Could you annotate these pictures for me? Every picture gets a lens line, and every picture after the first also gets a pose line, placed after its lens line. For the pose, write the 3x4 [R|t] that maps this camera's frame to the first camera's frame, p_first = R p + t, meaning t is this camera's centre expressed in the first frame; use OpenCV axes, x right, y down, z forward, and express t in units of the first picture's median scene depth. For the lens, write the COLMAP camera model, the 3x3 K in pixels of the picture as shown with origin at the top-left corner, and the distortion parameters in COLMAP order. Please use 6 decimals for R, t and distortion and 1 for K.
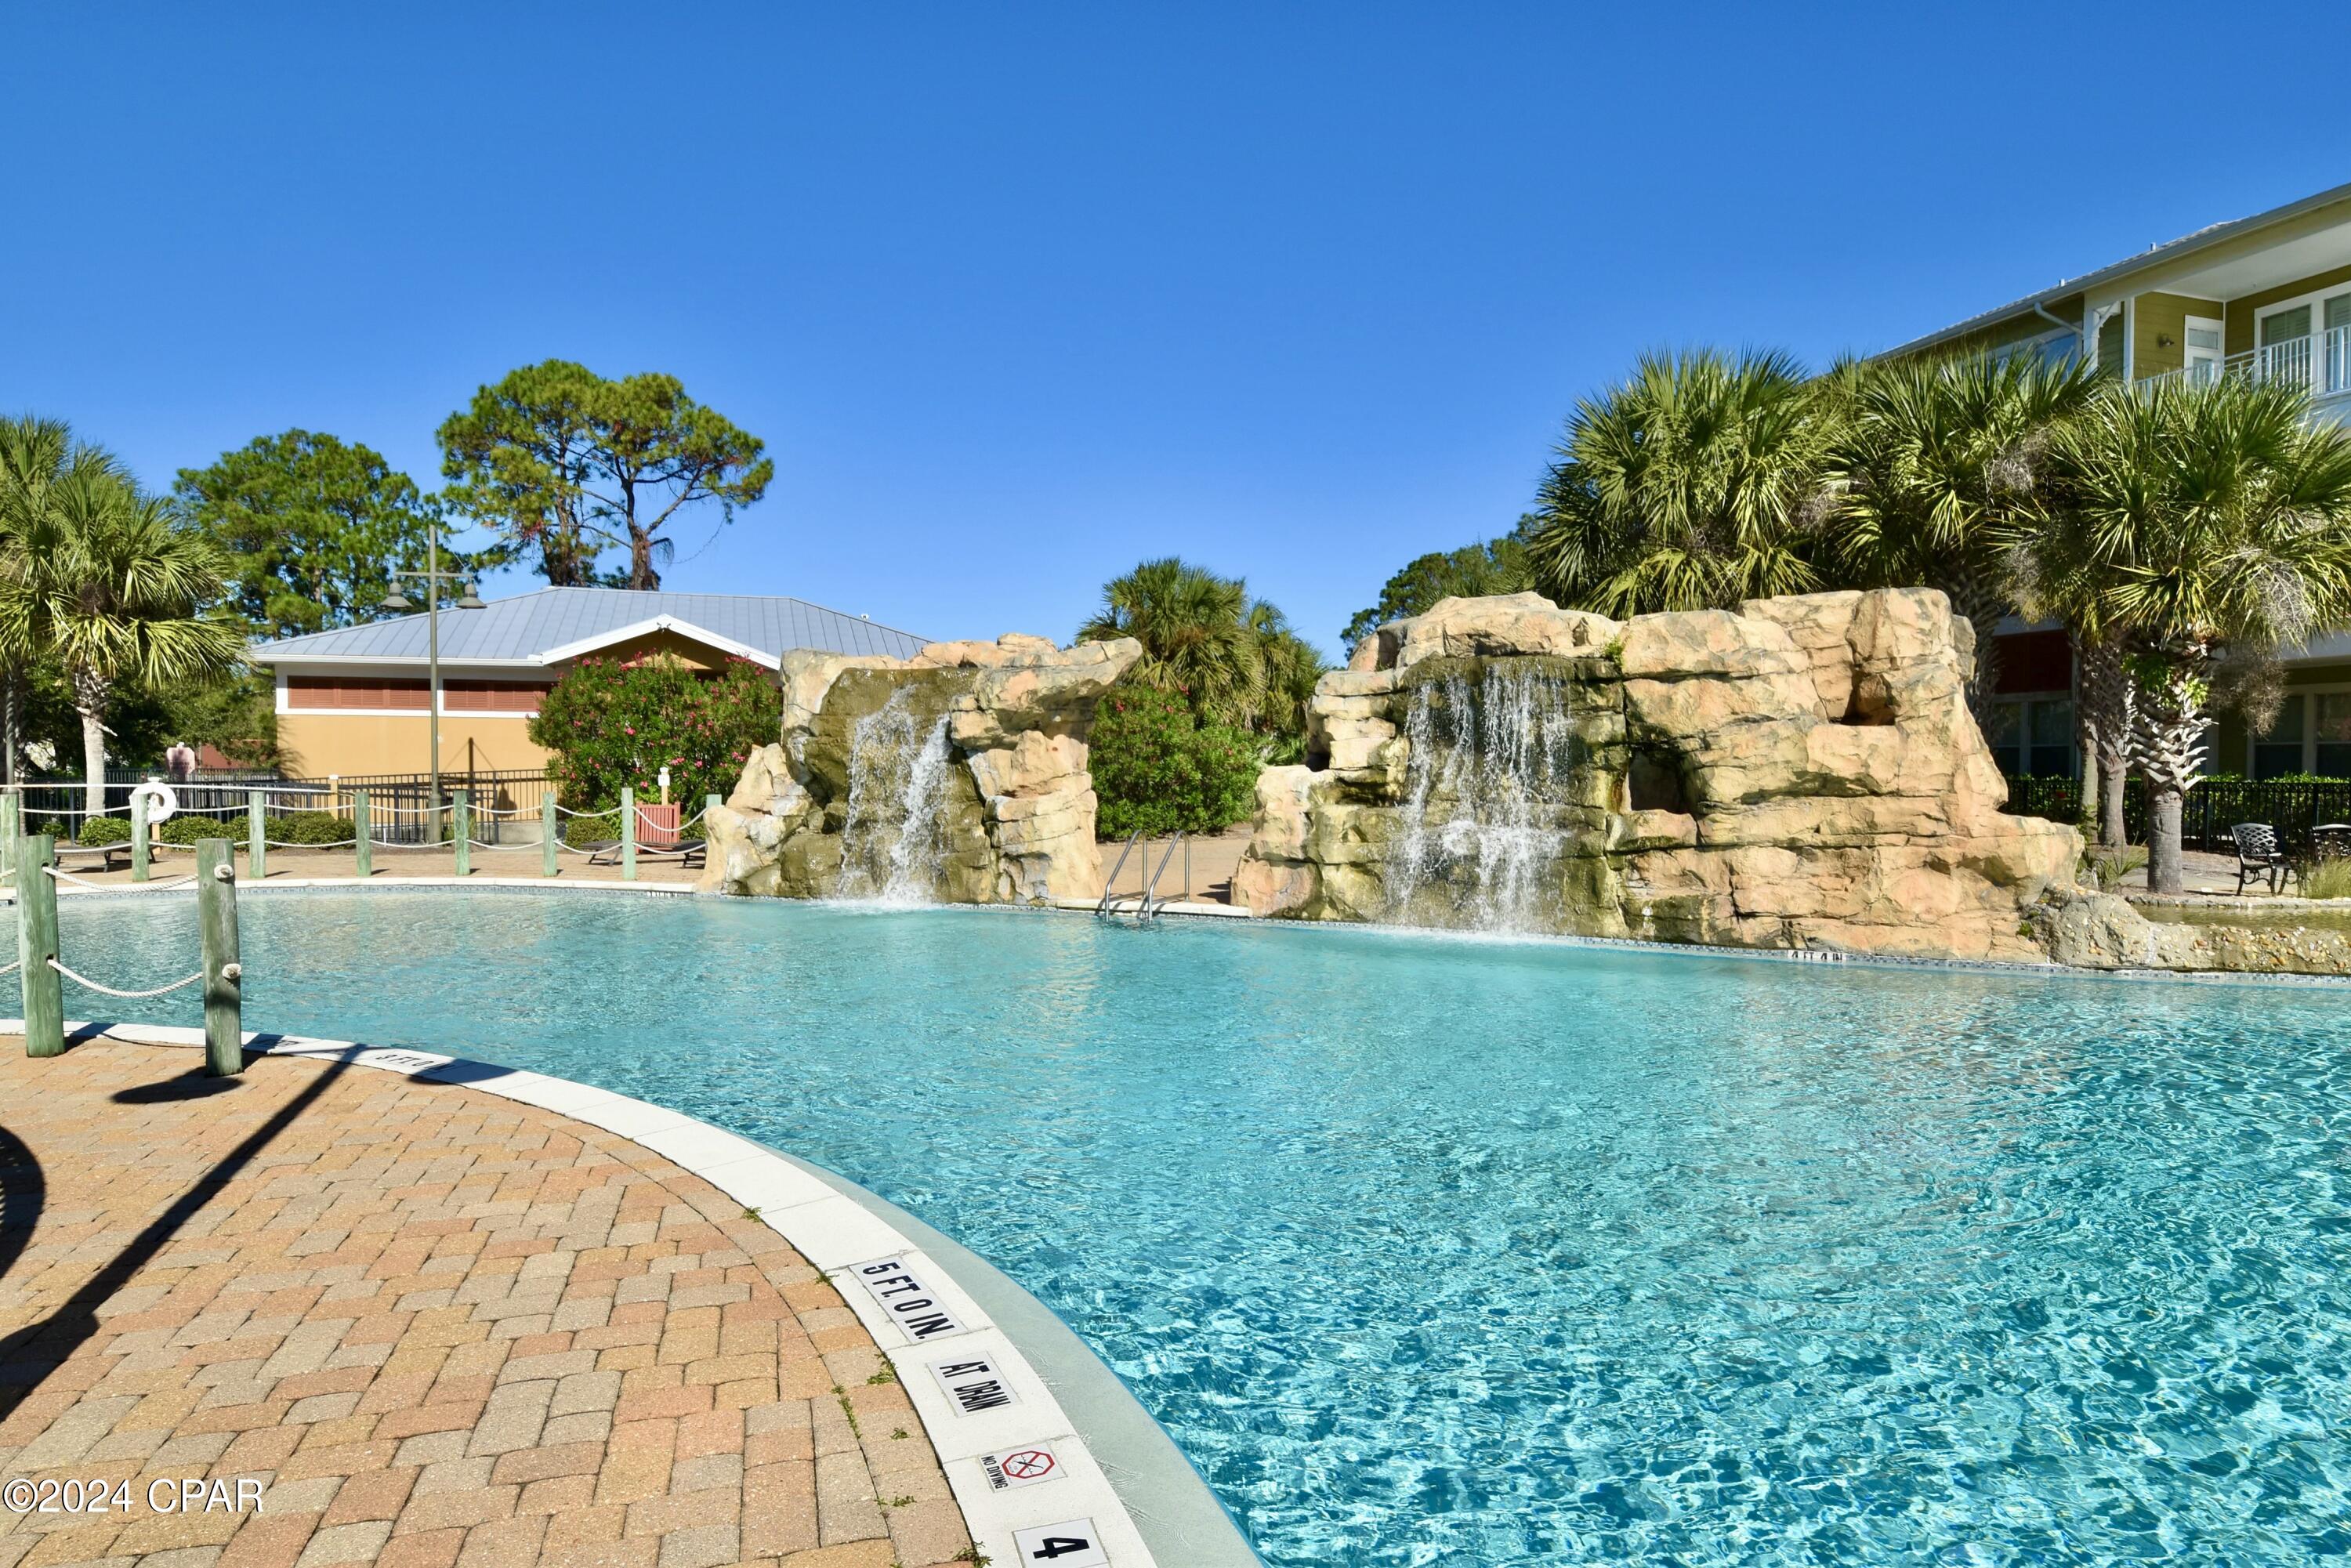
lens RADIAL K [[1381.6, 0, 1168.2], [0, 1381.6, 787.9], [0, 0, 1]] dist [-0.004211, -0.000701]
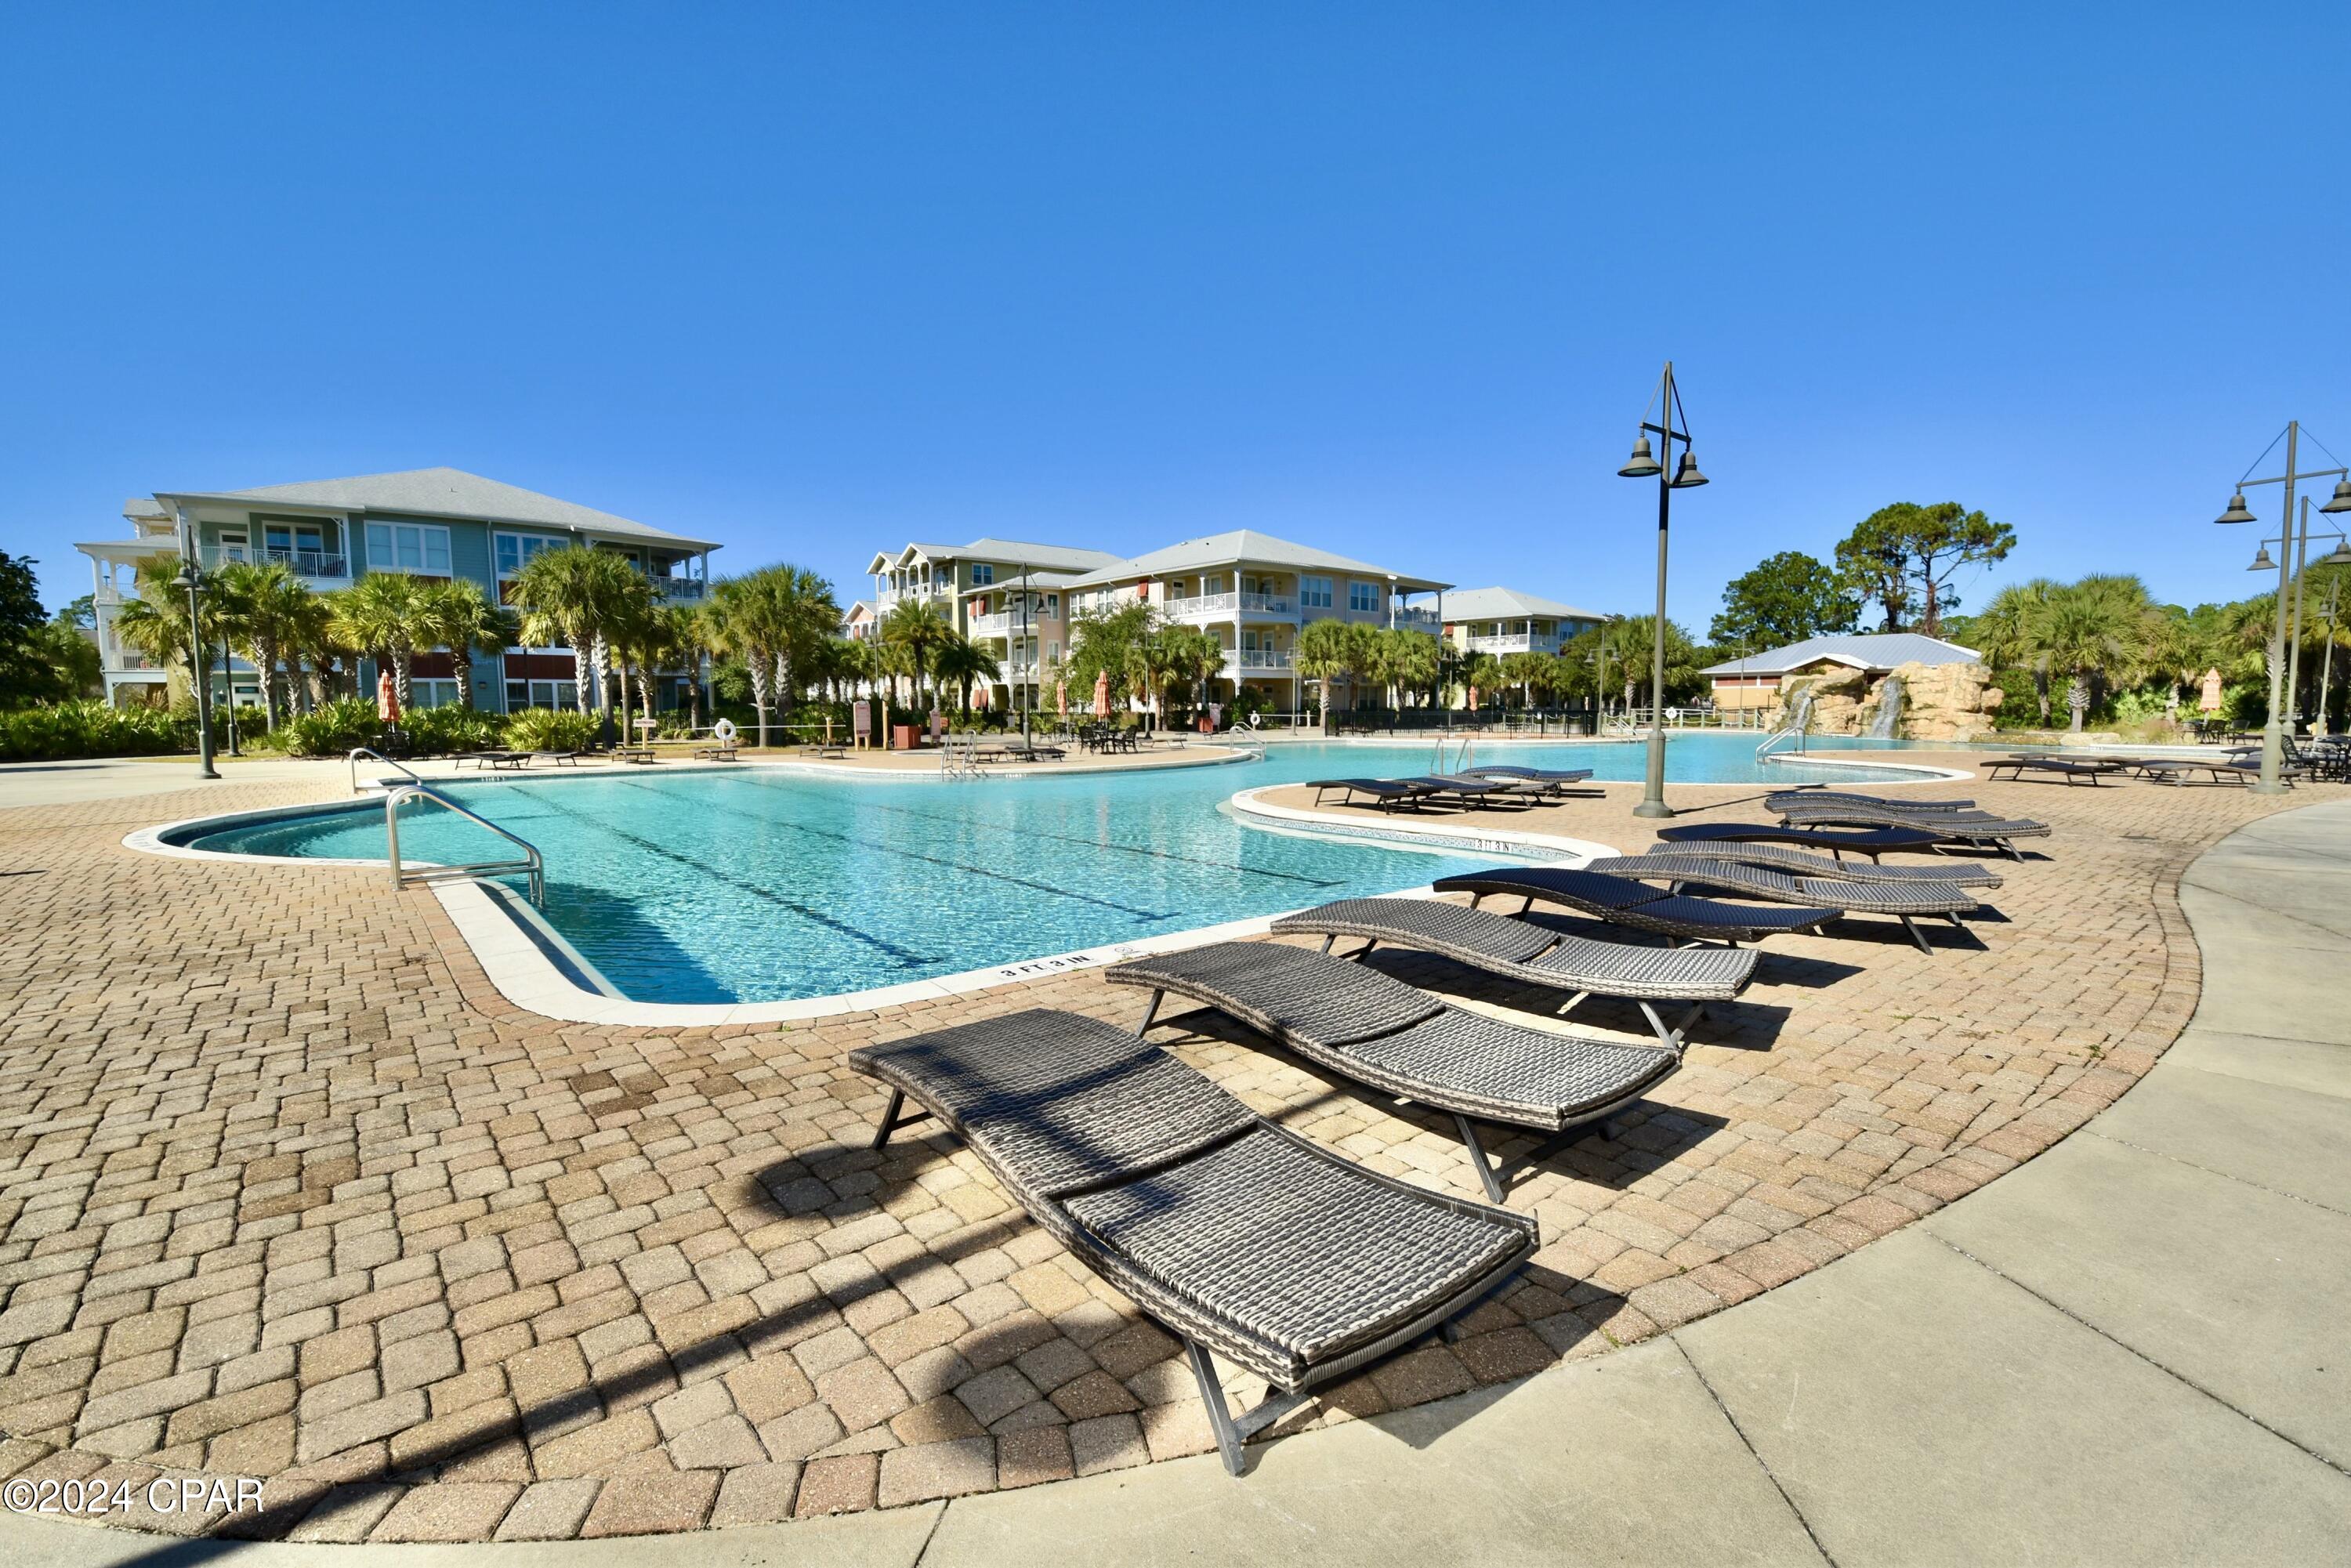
lens RADIAL K [[1033.6, 0, 1186.2], [0, 1033.6, 791.0], [0, 0, 1]] dist [-0.001735, -0.008010]
pose [[0.390633, 0.070065, -0.917876, 0.585385], [-0.005291, 0.997254, 0.073873, 0.008898], [0.920531, -0.024001, 0.389931, -0.581585]]
